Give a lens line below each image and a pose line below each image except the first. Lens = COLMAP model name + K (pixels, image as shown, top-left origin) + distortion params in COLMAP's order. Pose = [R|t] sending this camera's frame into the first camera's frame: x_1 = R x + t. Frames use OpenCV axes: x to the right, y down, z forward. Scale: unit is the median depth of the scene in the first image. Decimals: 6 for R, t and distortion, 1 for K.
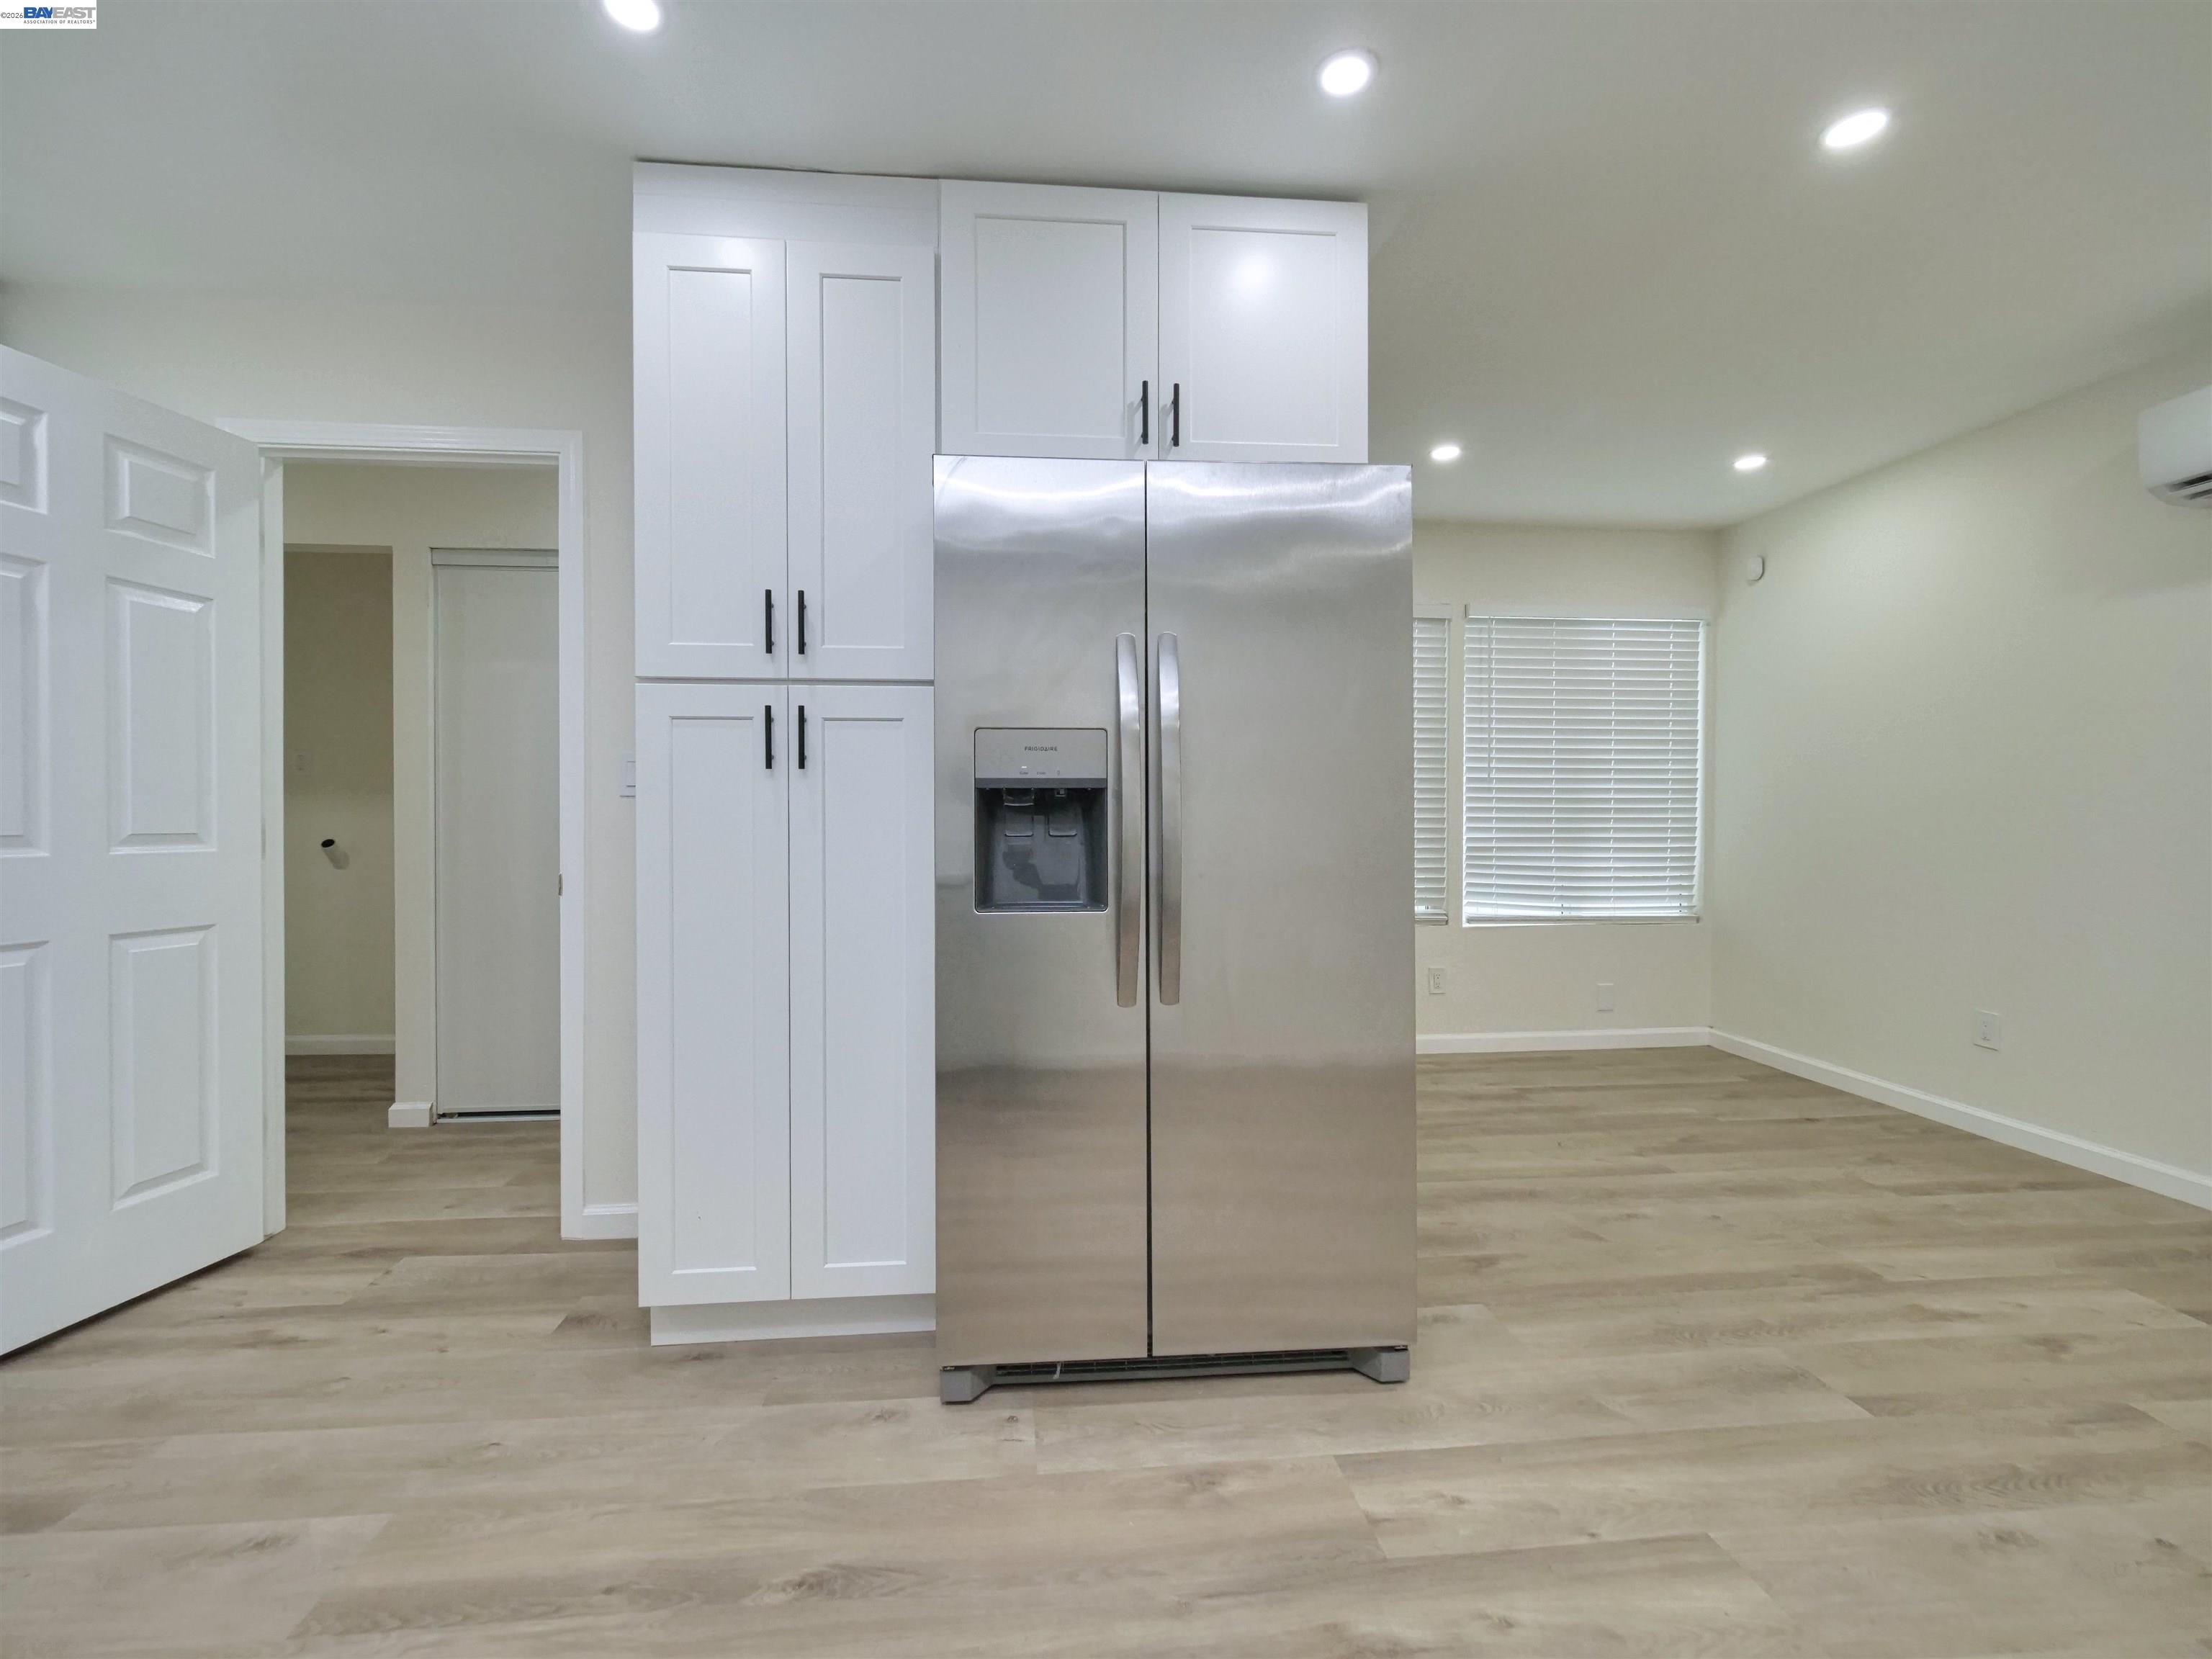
lens RADIAL K [[947.1, 0, 1077.5], [0, 947.1, 827.1], [0, 0, 1]] dist [-0.006483, 0.001141]
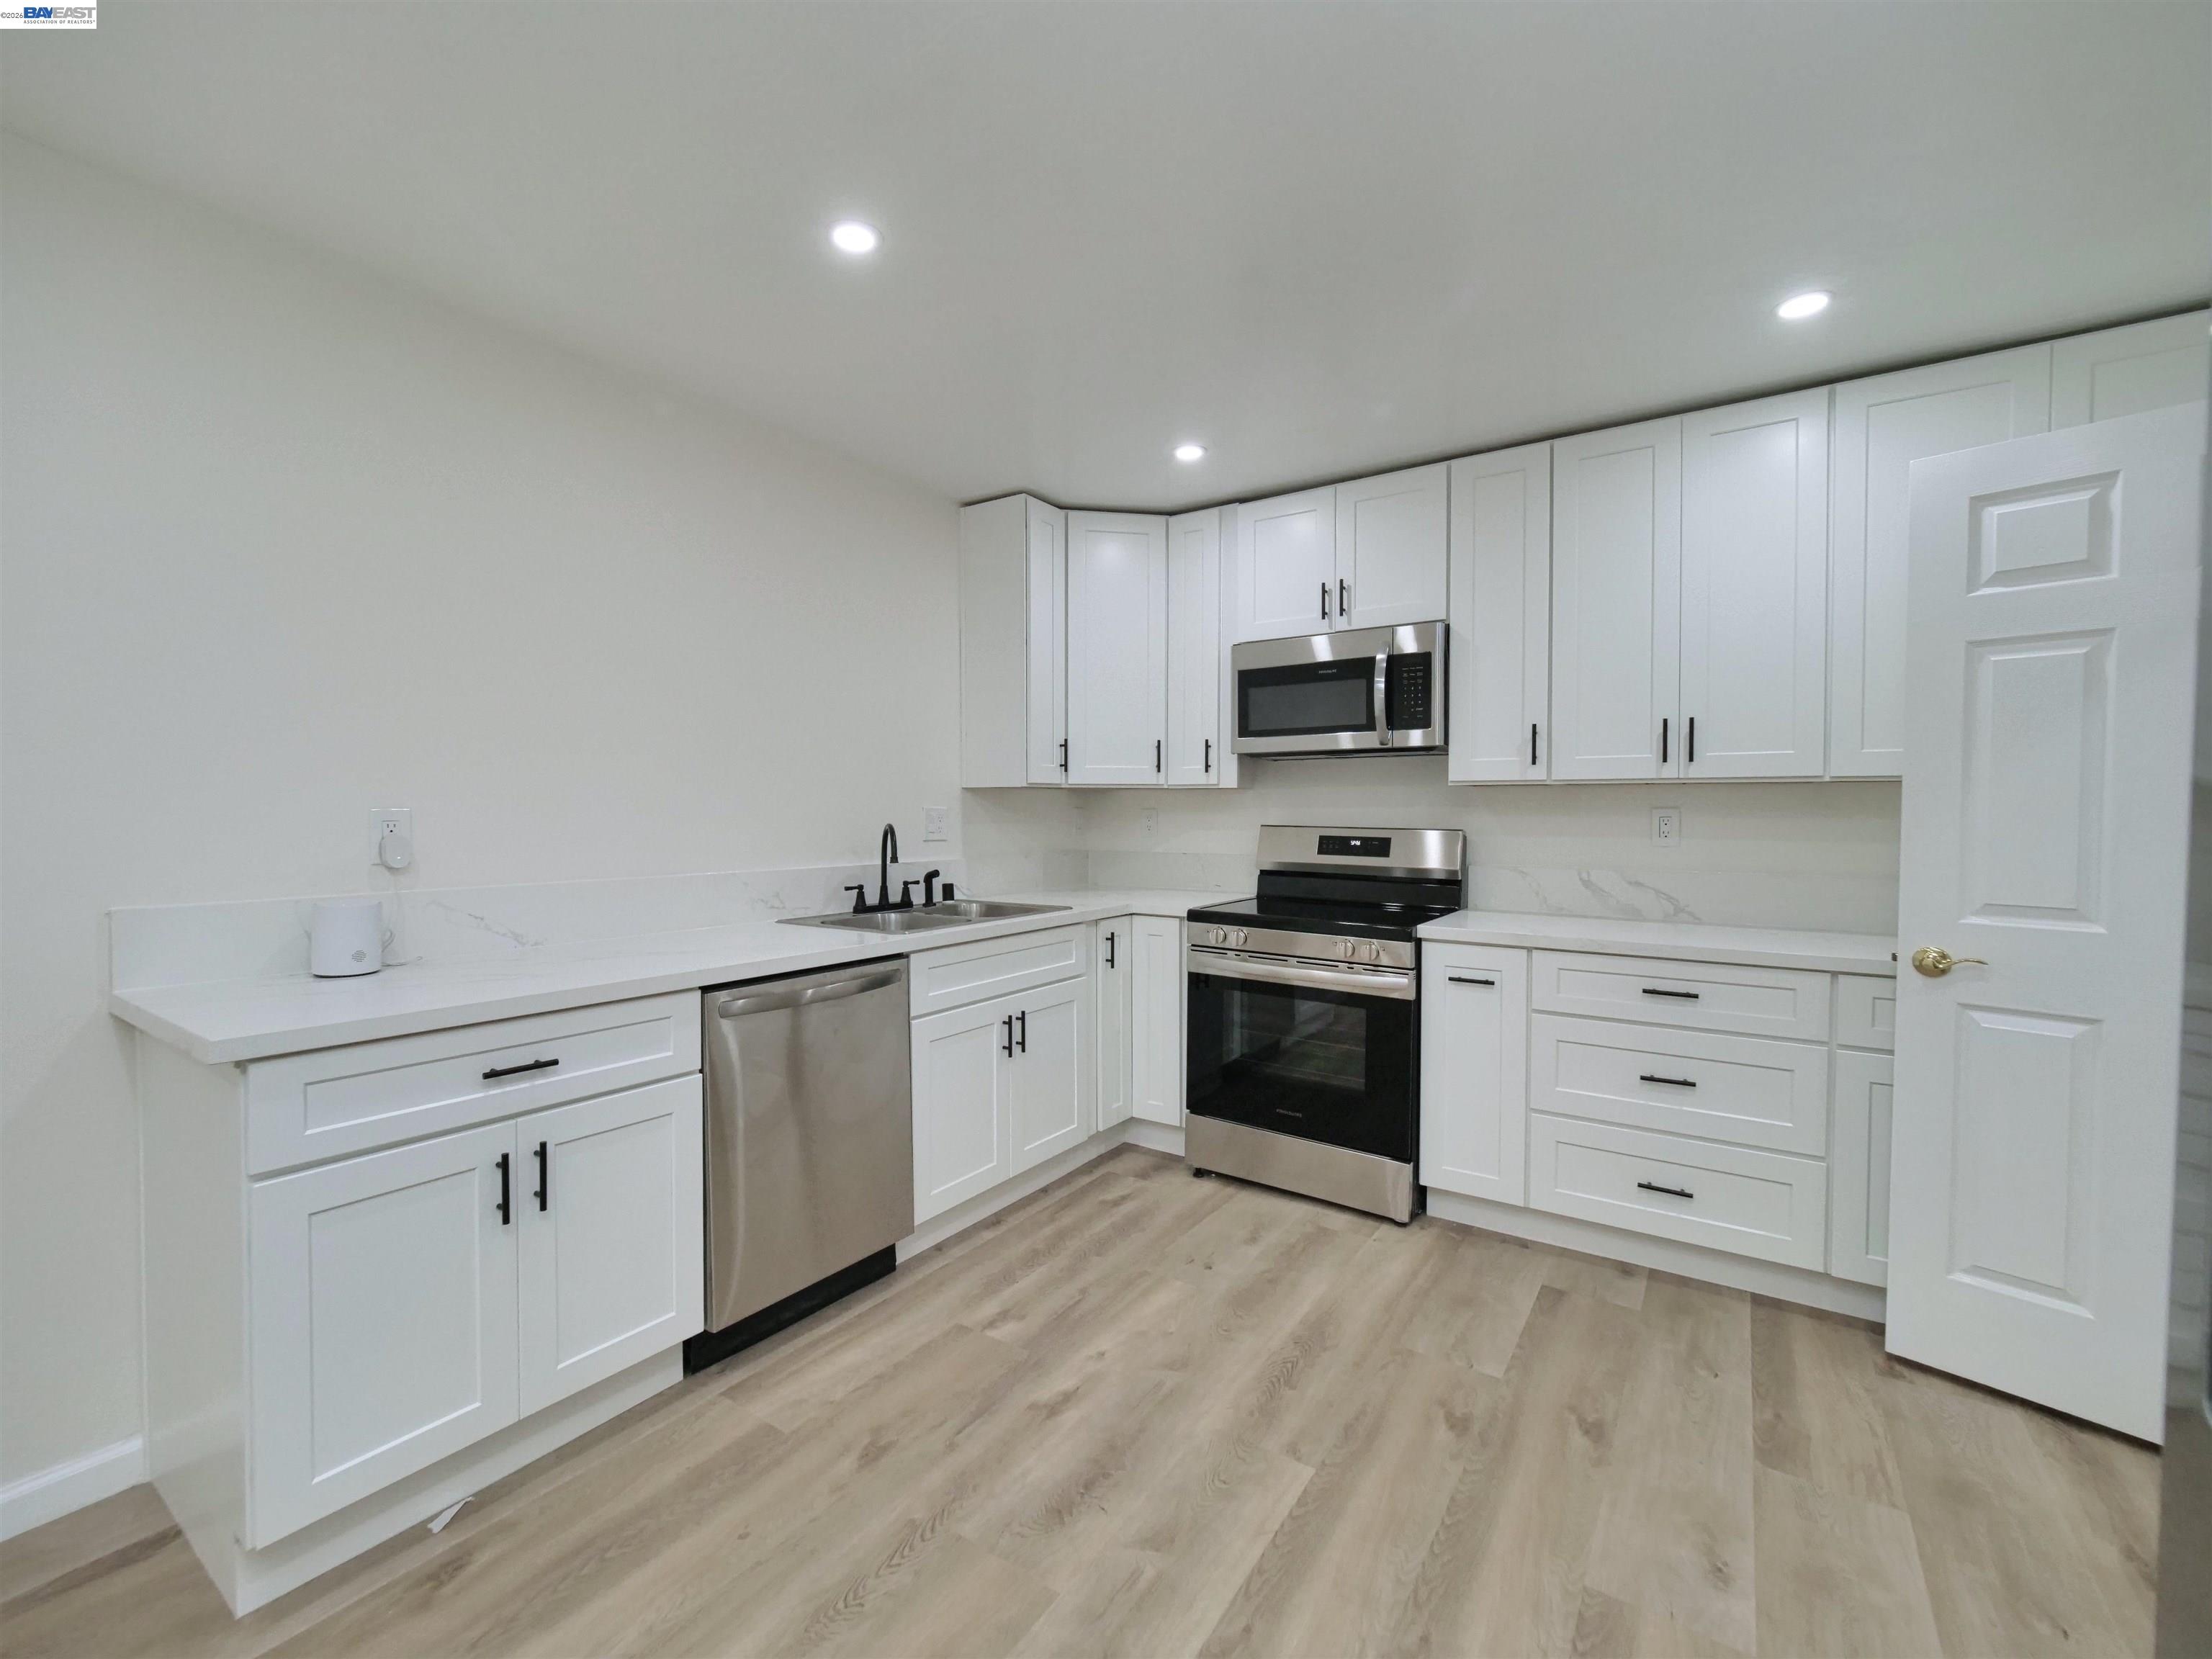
lens RADIAL K [[947.1, 0, 1083.4], [0, 947.1, 829.1], [0, 0, 1]] dist [-0.006483, 0.001141]
pose [[-0.641075, 0.013411, -0.767361, 0.313392], [-0.012944, 0.999516, 0.028282, -0.088200], [0.767369, 0.028063, -0.640591, 0.795152]]
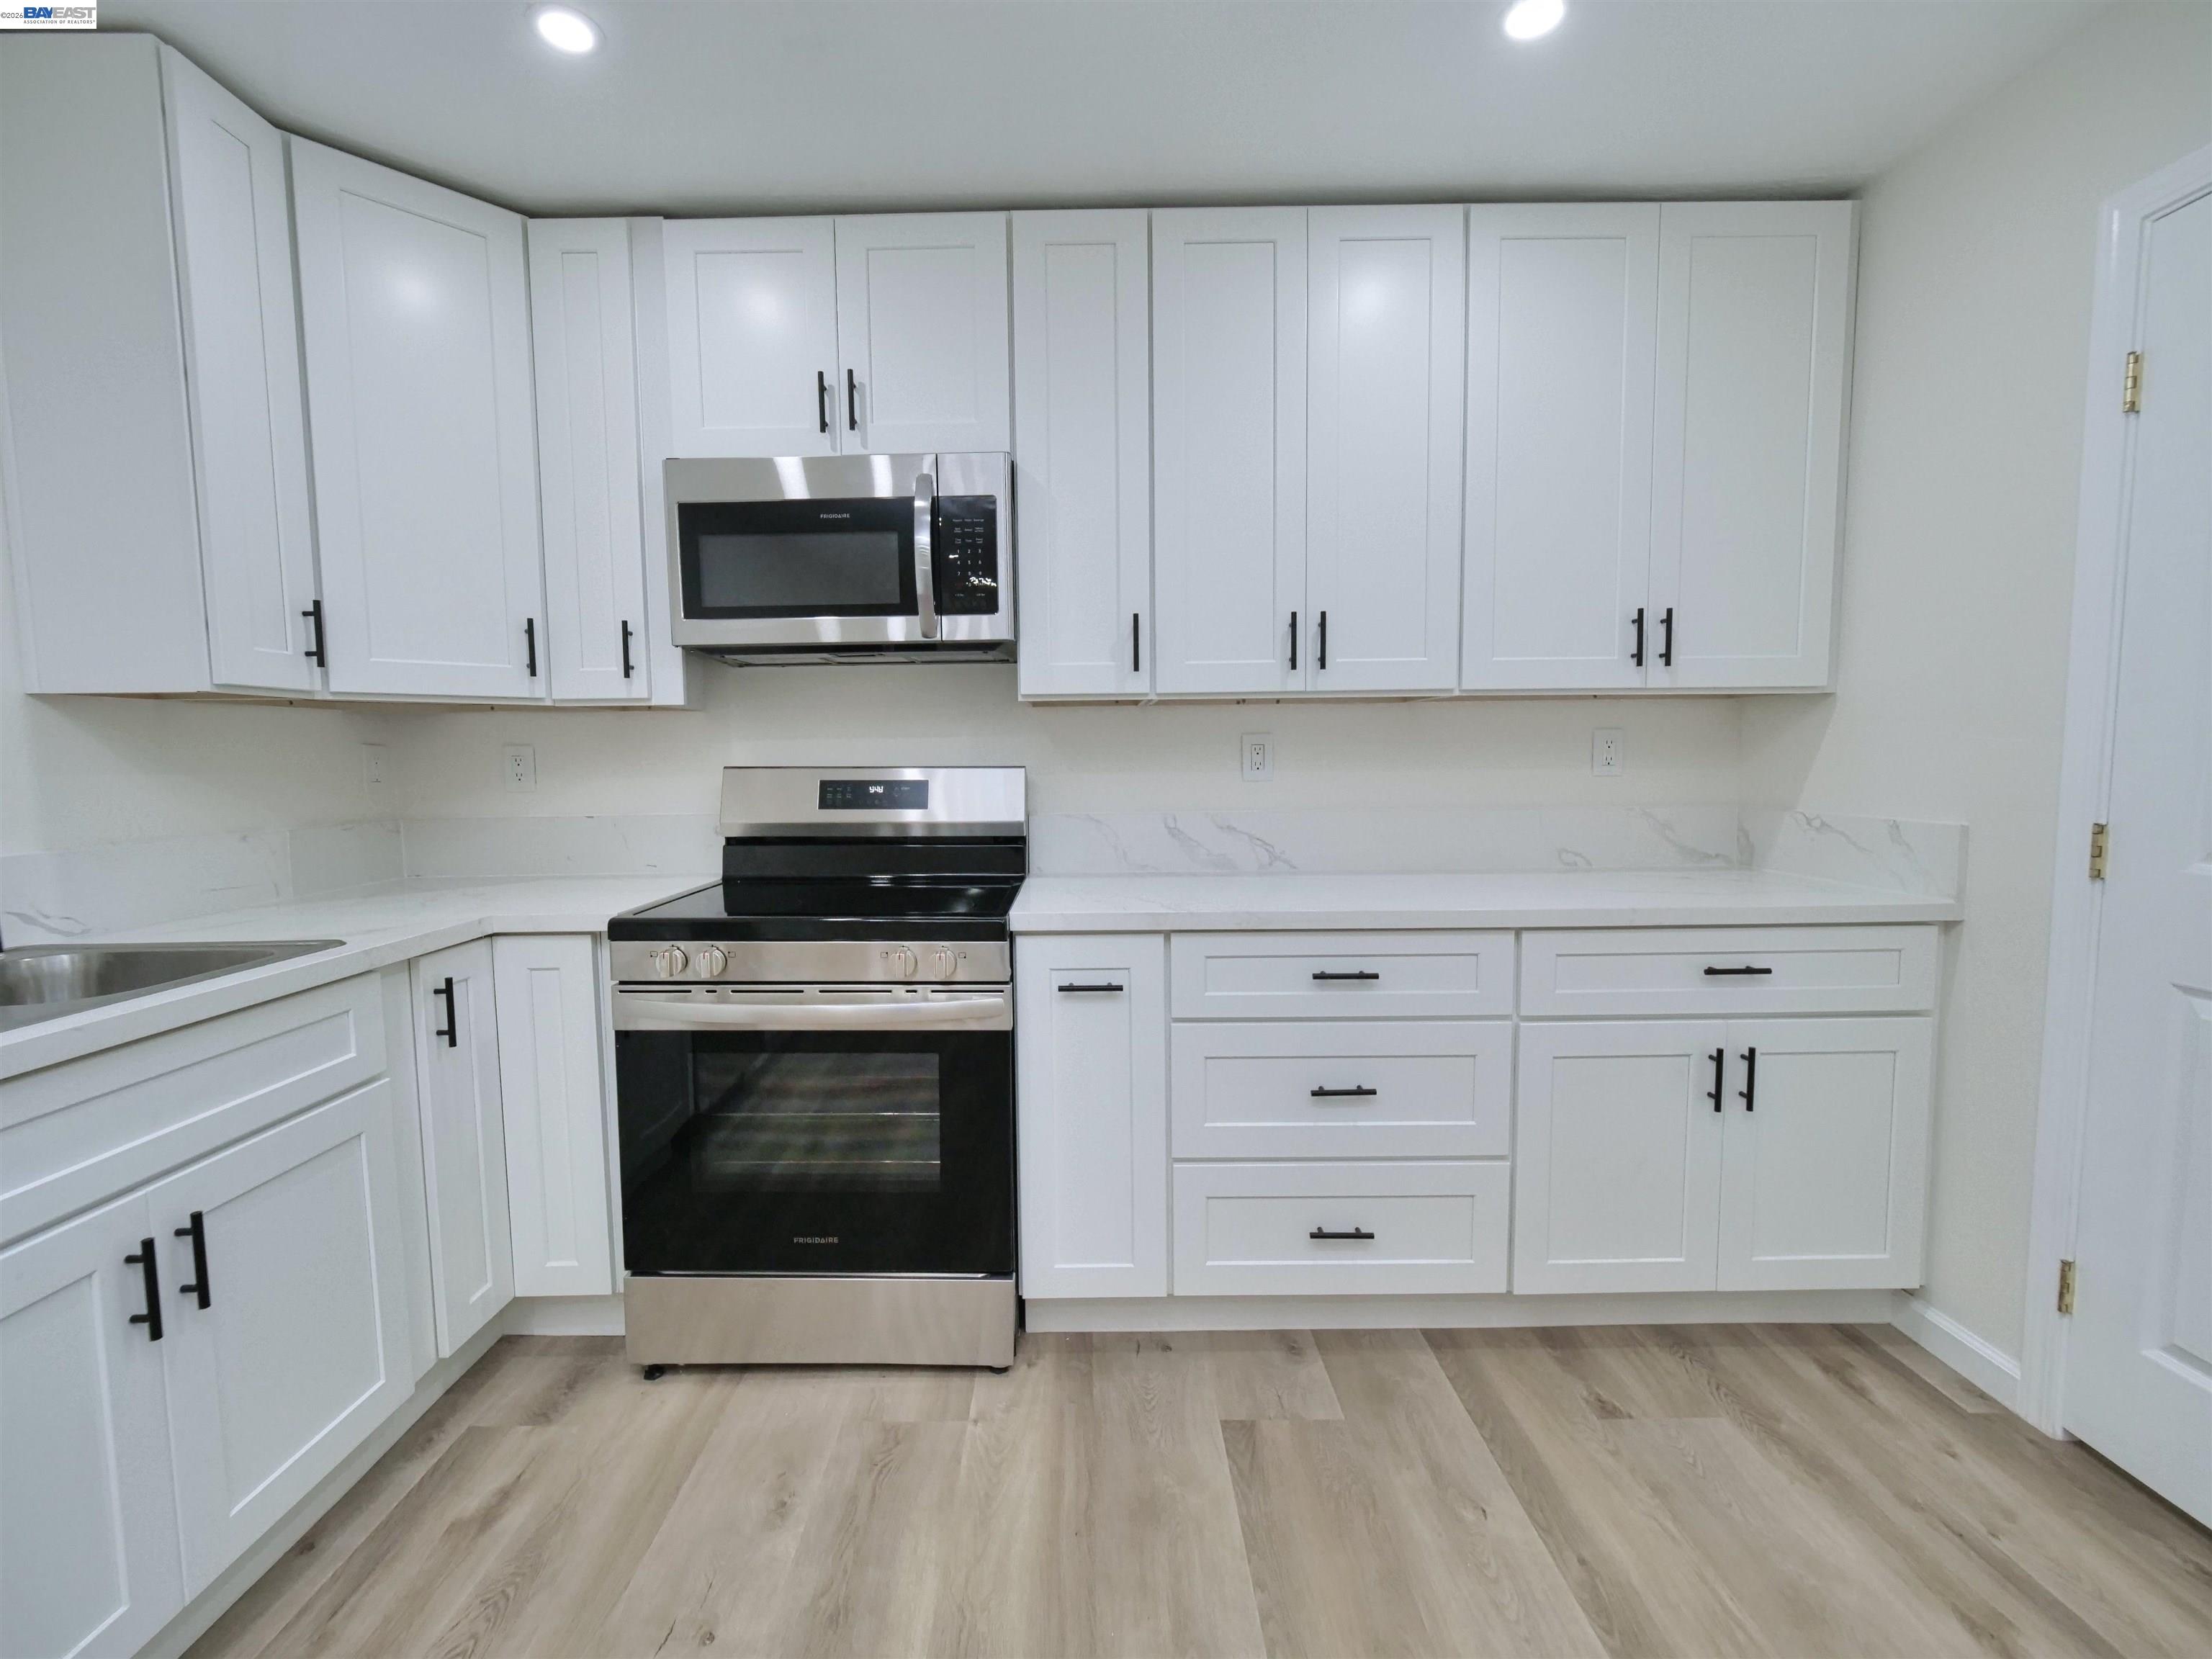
lens RADIAL K [[947.1, 0, 1088.9], [0, 947.1, 827.5], [0, 0, 1]] dist [-0.006483, 0.001141]
pose [[-0.088374, 0.072594, -0.993439, -0.206484], [-0.001069, 0.997333, 0.072973, -0.058805], [0.996087, 0.007510, -0.088061, 0.425295]]
